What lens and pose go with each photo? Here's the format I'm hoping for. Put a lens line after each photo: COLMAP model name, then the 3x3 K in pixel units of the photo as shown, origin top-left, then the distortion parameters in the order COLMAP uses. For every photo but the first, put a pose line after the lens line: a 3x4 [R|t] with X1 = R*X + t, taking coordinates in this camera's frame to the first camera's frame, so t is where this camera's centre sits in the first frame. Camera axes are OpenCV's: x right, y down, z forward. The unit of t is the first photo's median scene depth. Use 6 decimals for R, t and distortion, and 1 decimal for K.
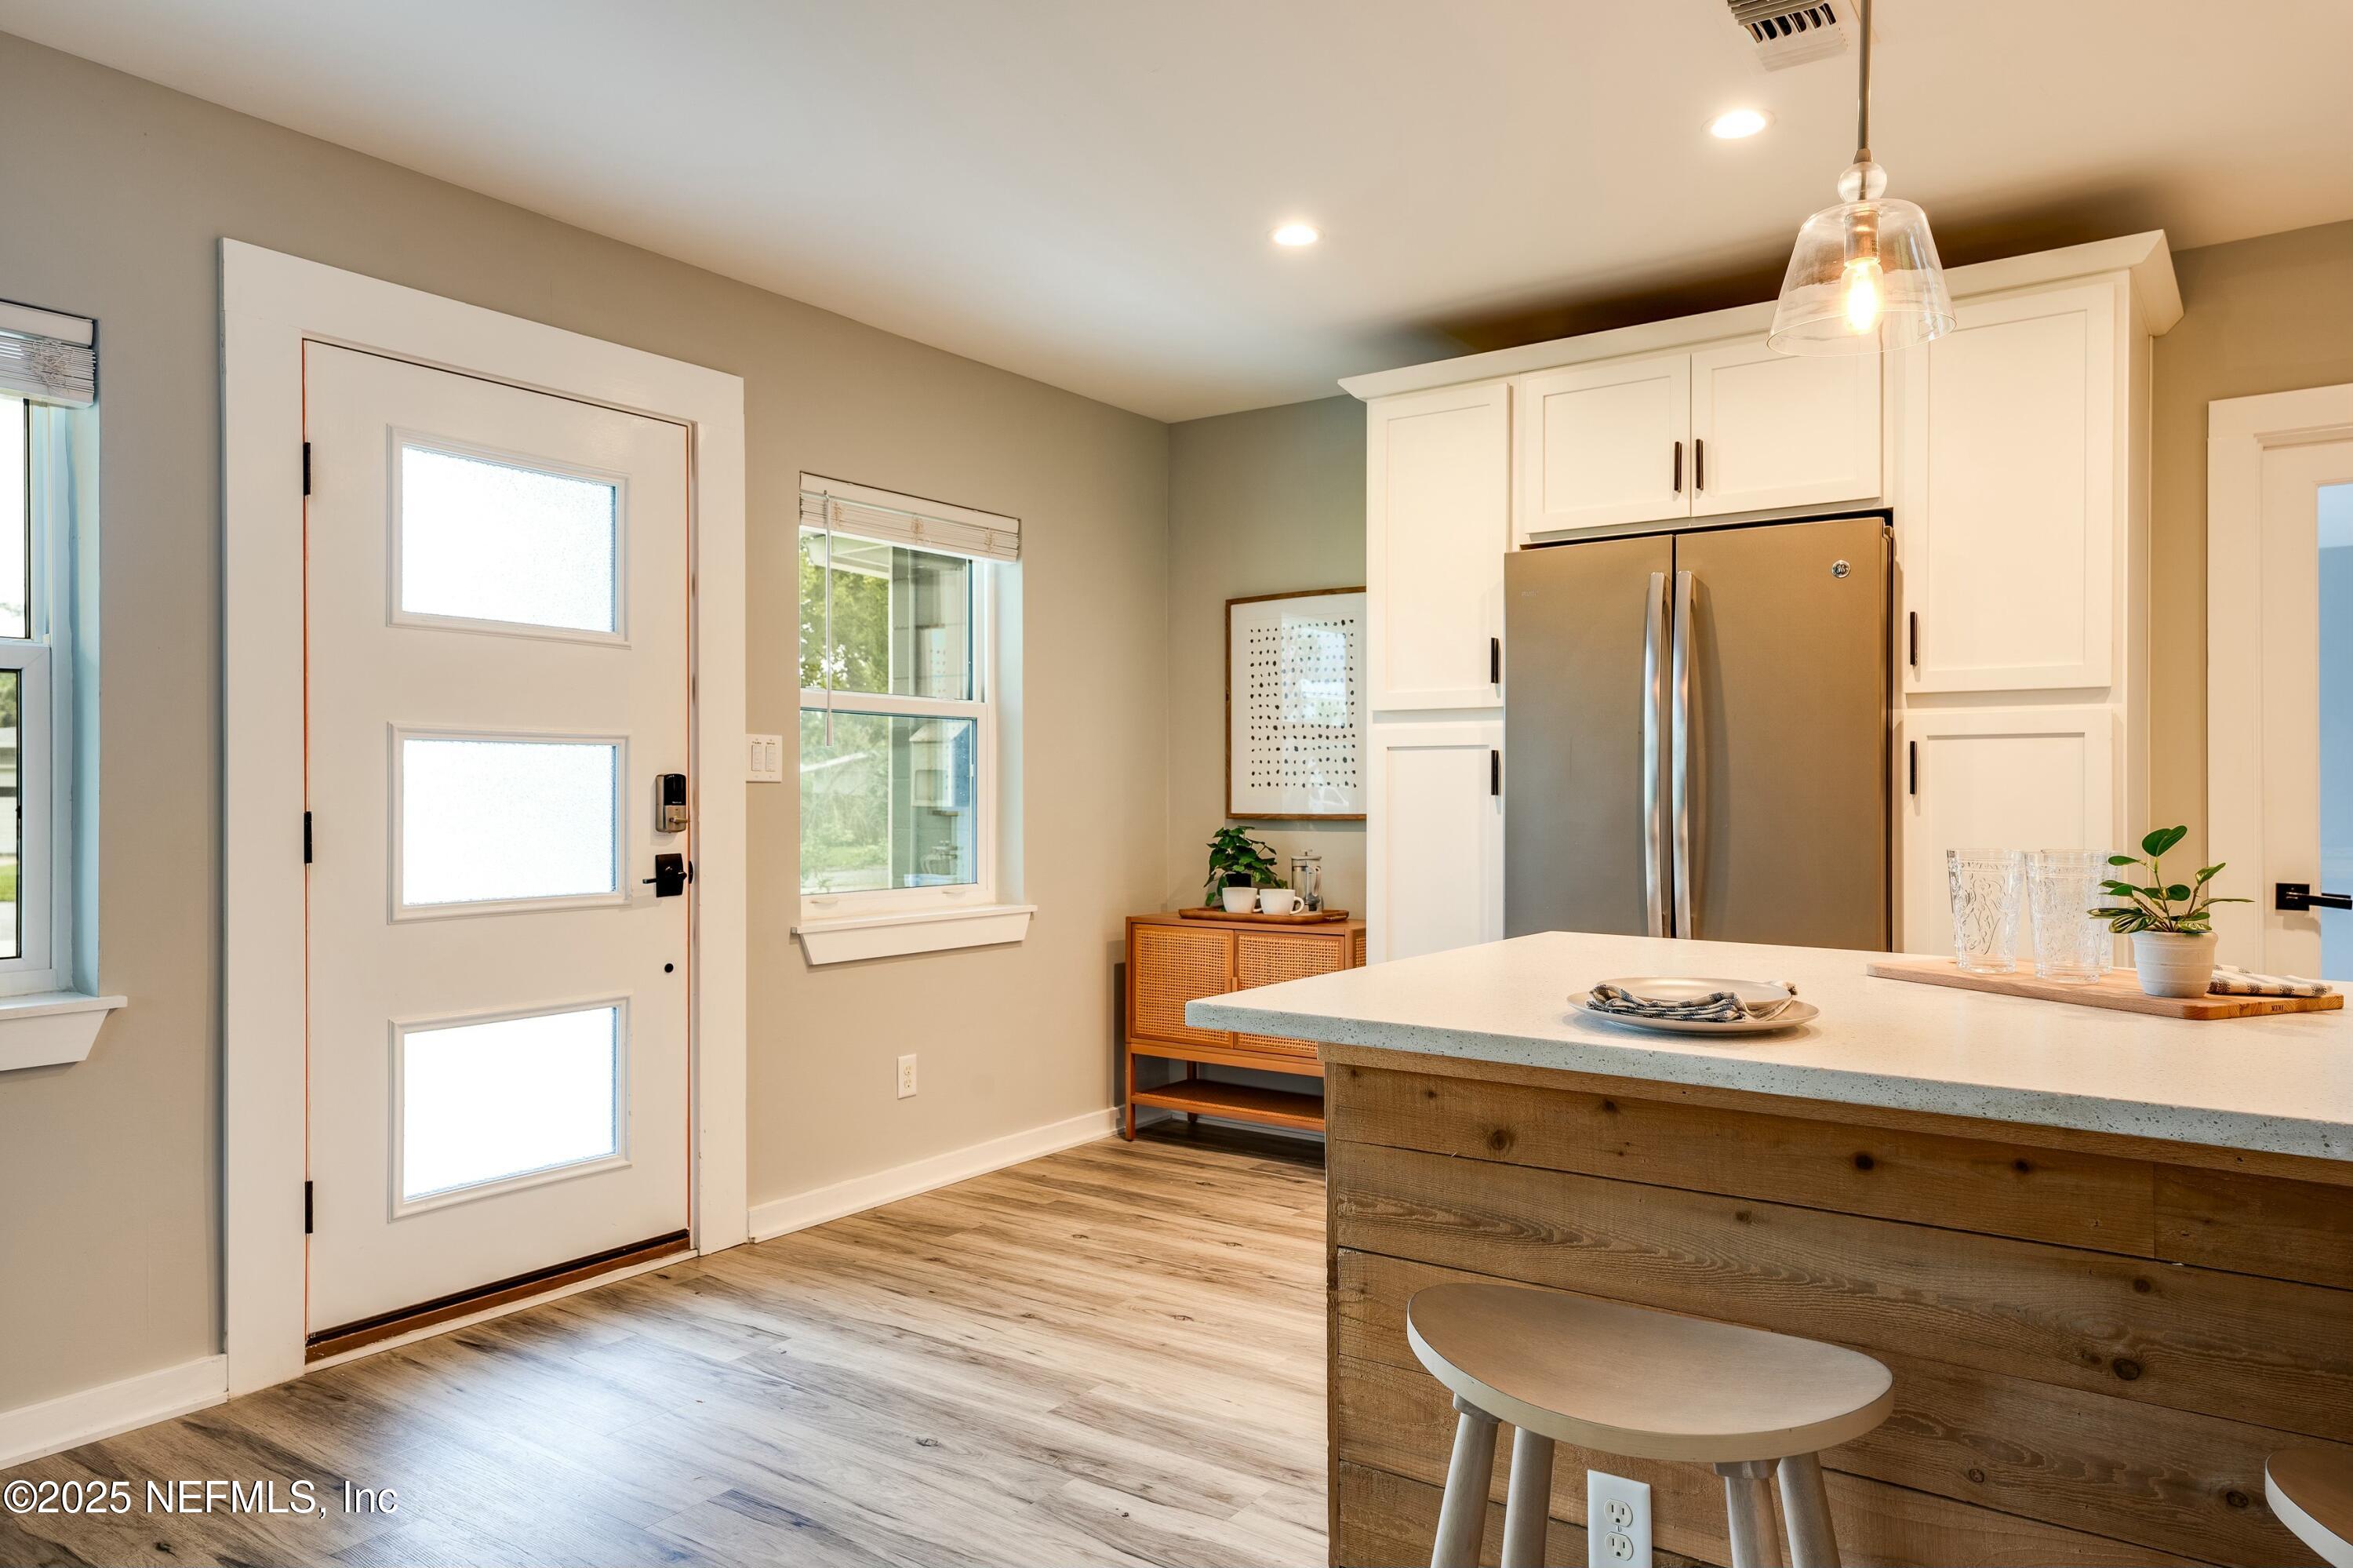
lens RADIAL K [[1528.8, 0, 1174.3], [0, 1528.8, 792.6], [0, 0, 1]] dist [0.022484, -0.003656]
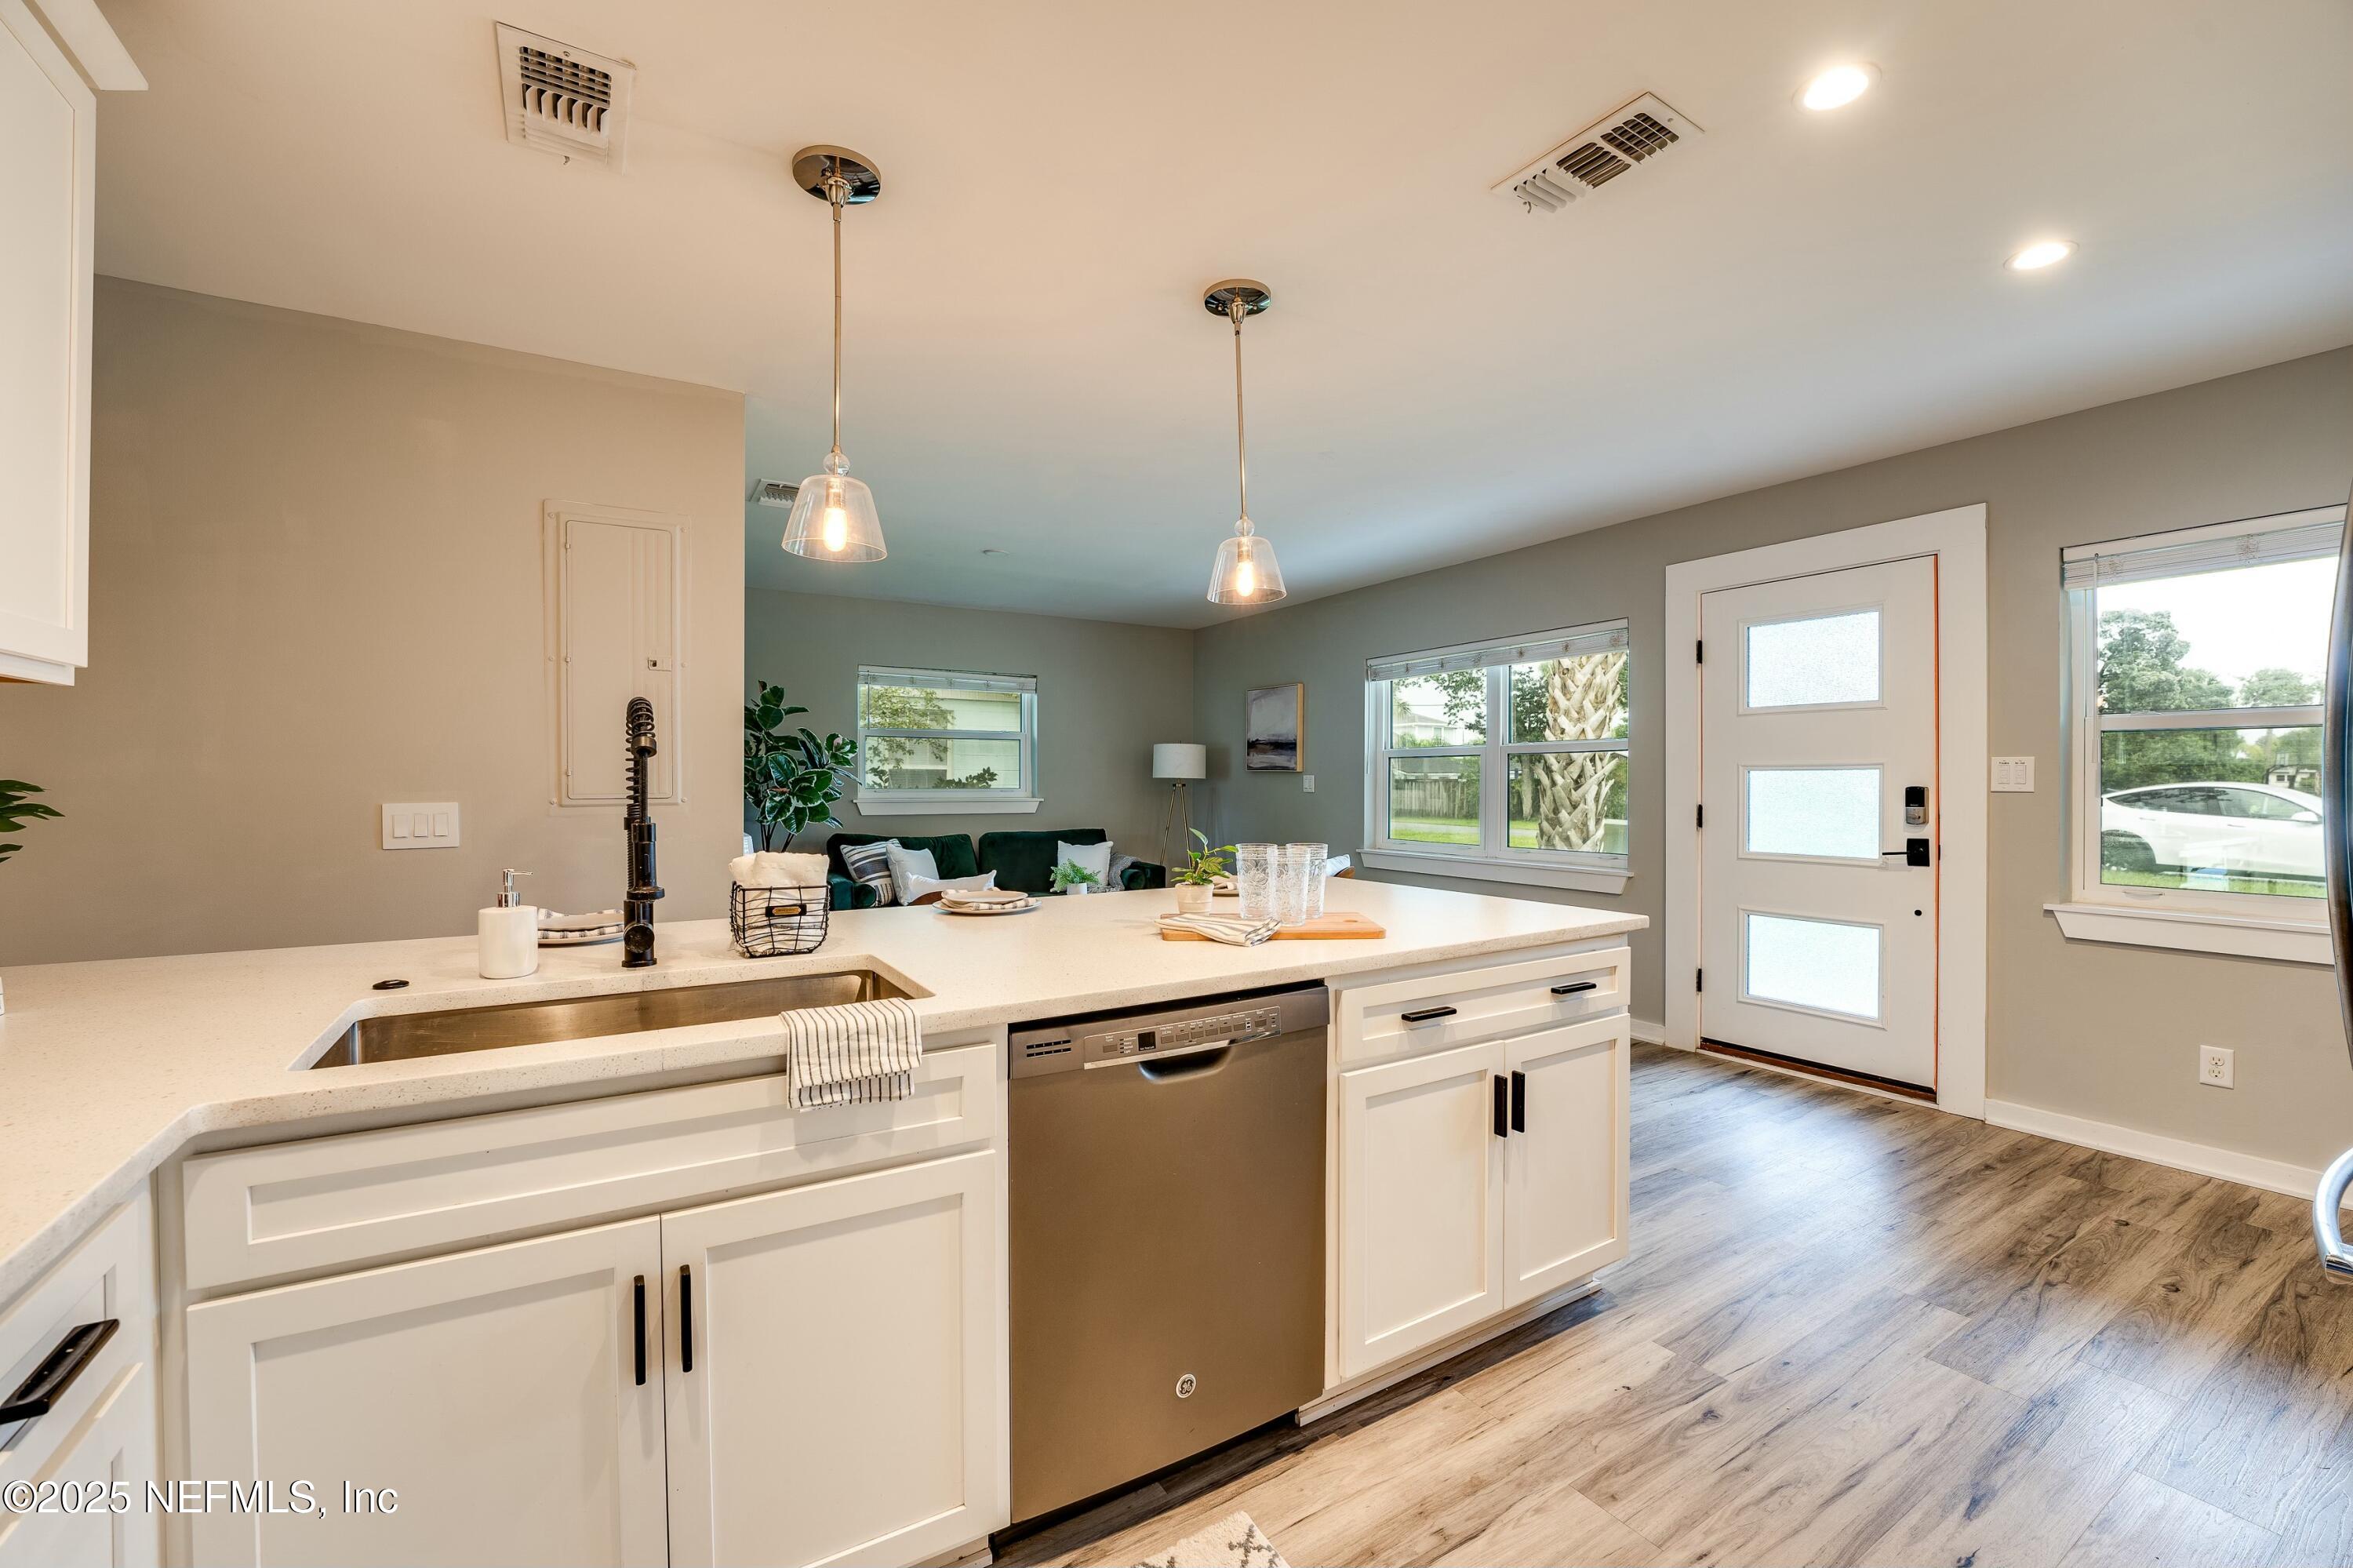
lens RADIAL K [[960.3, 0, 1177.8], [0, 960.3, 774.4], [0, 0, 1]] dist [-0.027374, 0.000391]
pose [[-0.380020, -0.006231, -0.924957, 0.862802], [-0.000934, 0.999979, -0.006352, -0.018256], [0.924978, -0.001550, -0.380018, 0.702459]]
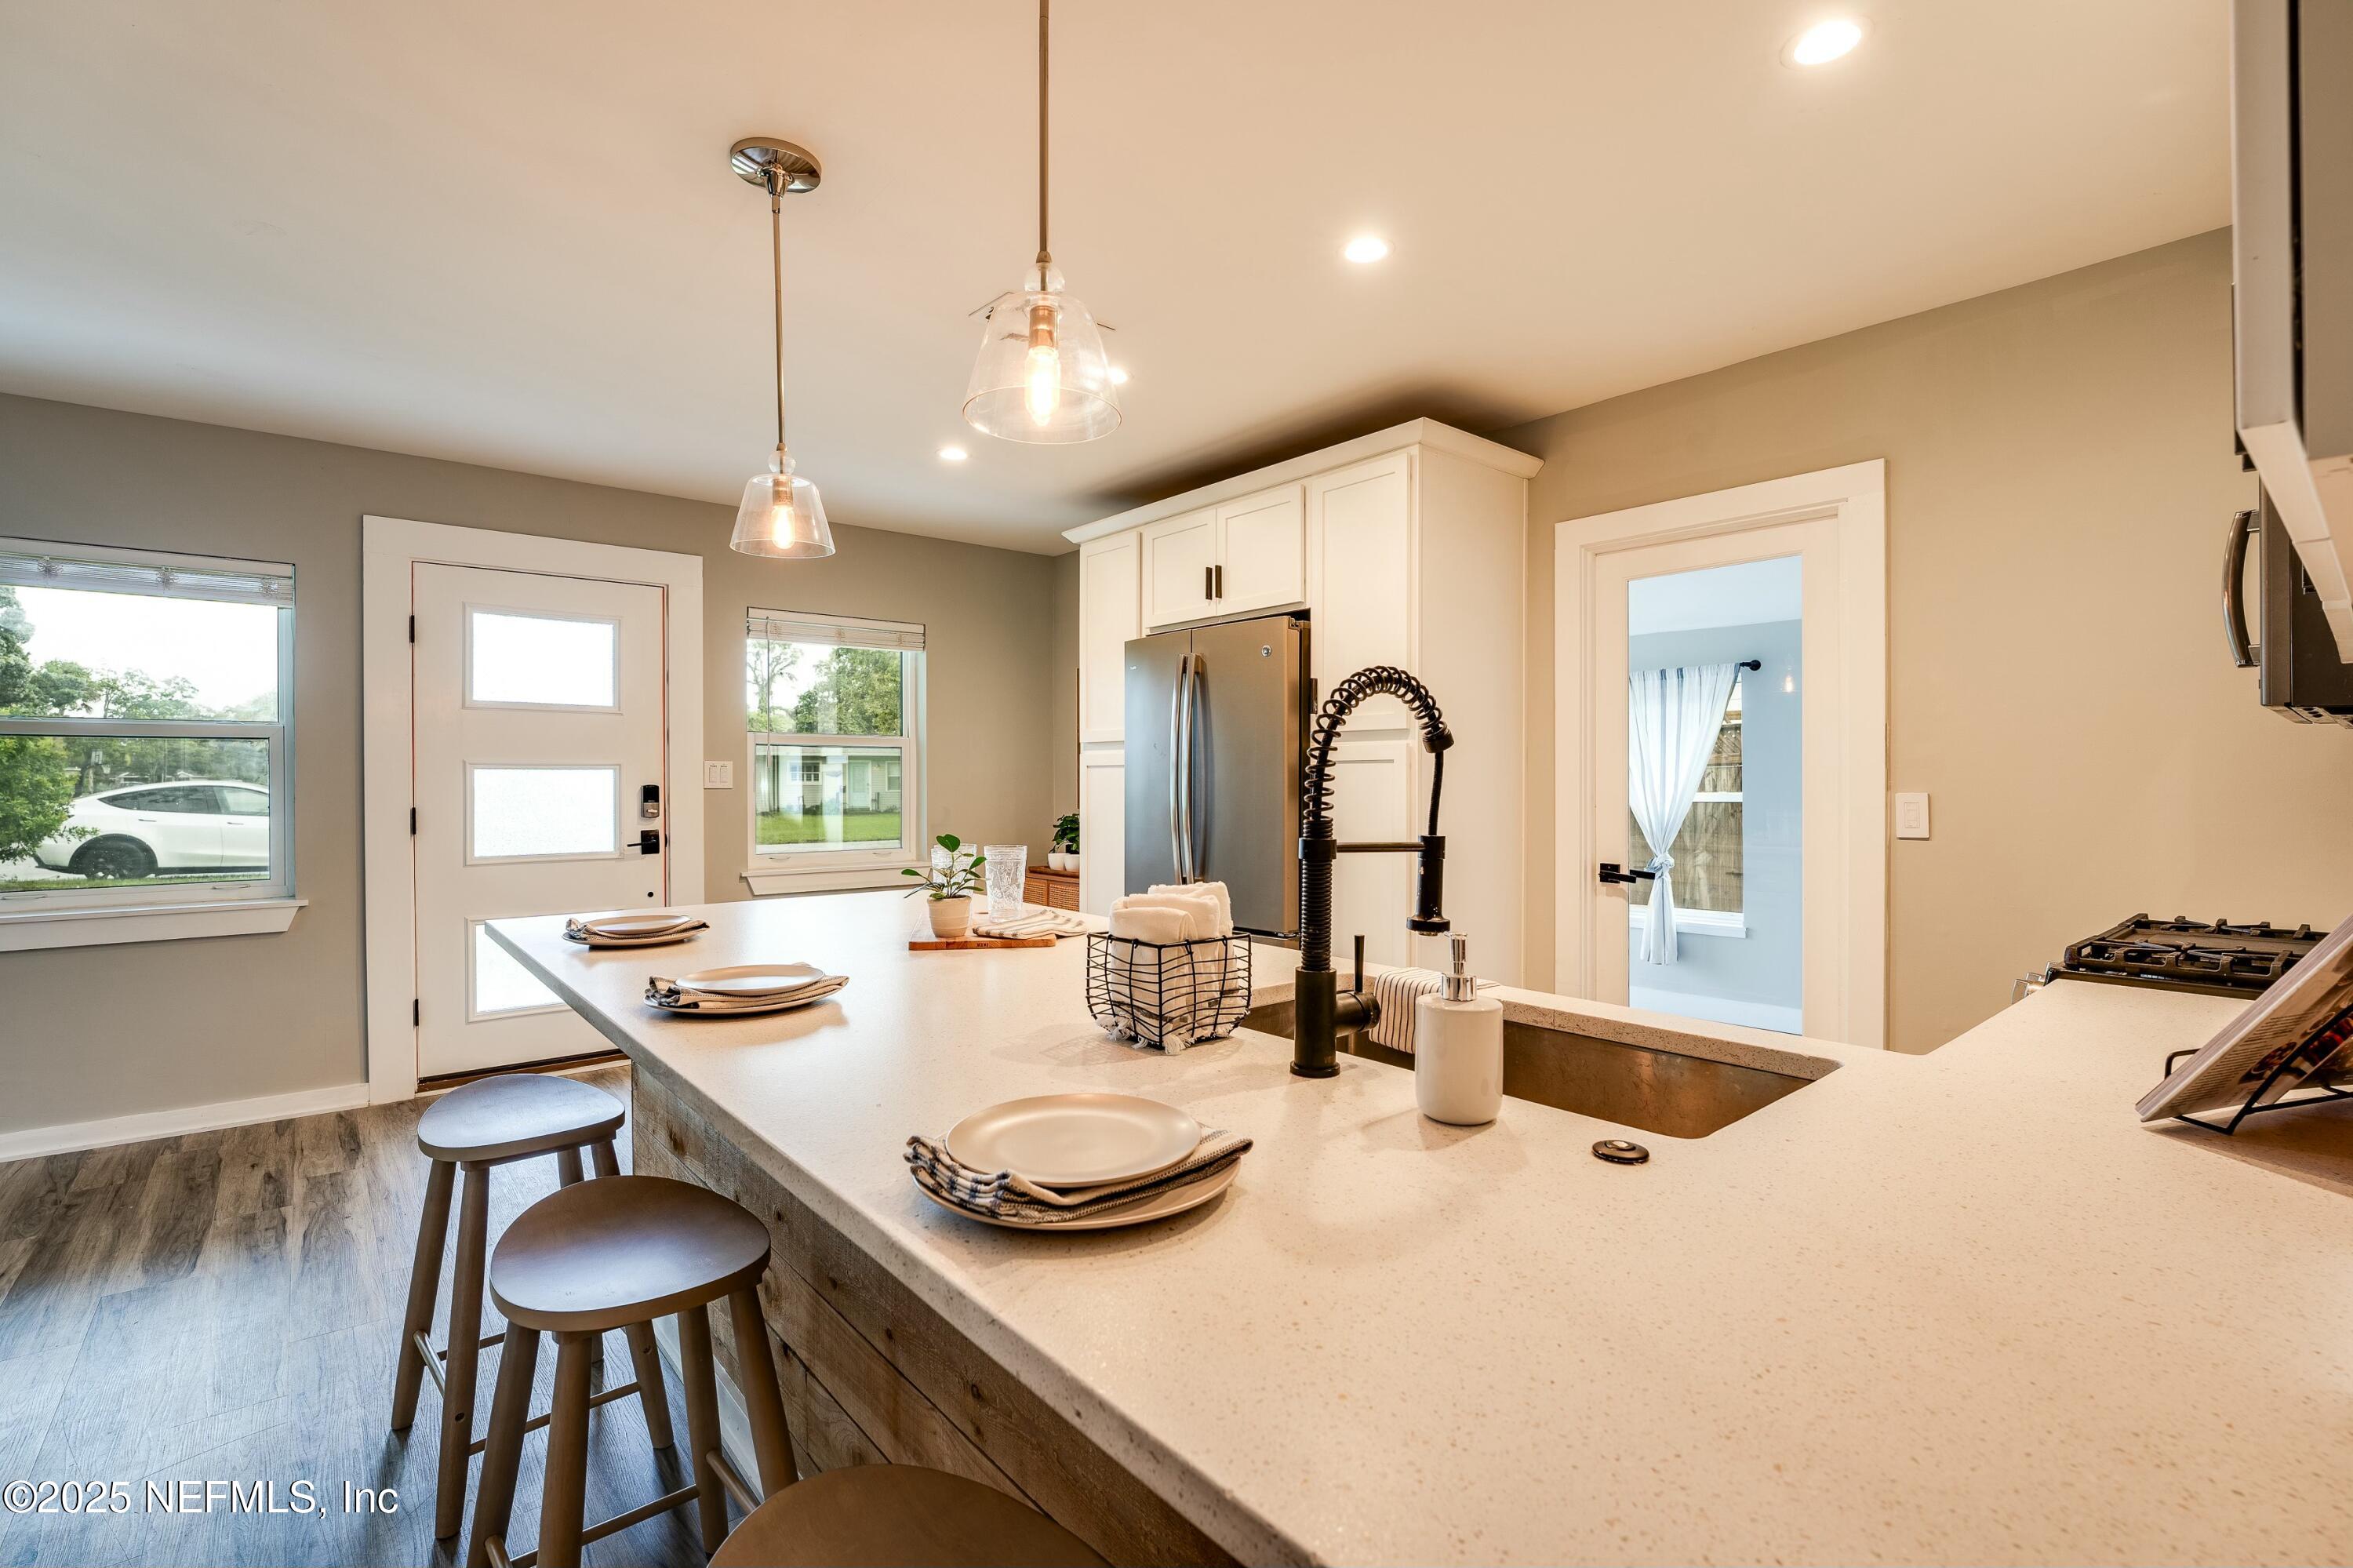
lens RADIAL K [[1053.7, 0, 1177.2], [0, 1053.7, 787.1], [0, 0, 1]] dist [-0.018062, 0.000509]
pose [[0.968771, 0.000760, -0.247955, 0.584847], [0.001415, 0.999962, 0.008597, -0.020051], [0.247952, -0.008679, 0.968733, -0.023239]]
